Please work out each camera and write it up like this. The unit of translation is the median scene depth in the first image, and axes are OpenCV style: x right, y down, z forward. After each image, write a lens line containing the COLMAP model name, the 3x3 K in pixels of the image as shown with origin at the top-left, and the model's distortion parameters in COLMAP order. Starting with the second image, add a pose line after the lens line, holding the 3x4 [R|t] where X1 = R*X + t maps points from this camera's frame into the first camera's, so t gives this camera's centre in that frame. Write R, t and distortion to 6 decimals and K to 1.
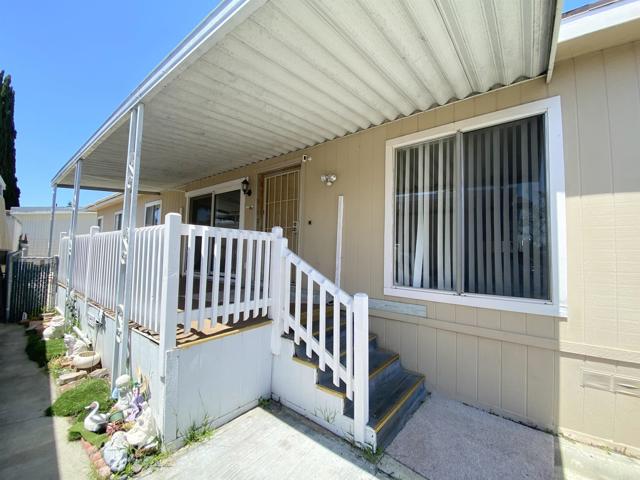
lens RADIAL K [[263.6, 0, 317.7], [0, 263.6, 242.7], [0, 0, 1]] dist [0.034392, -0.025696]
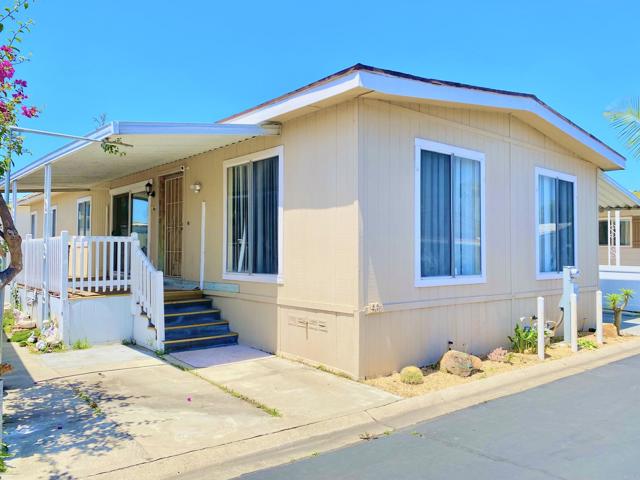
lens RADIAL K [[524.7, 0, 320.0], [0, 524.7, 240.0], [0, 0, 1]] dist [0.003695, 0.001408]
pose [[0.981400, -0.029824, -0.189642, 1.506019], [0.033133, 0.999349, 0.014298, -0.025389], [0.189093, -0.020316, 0.981749, -1.801566]]
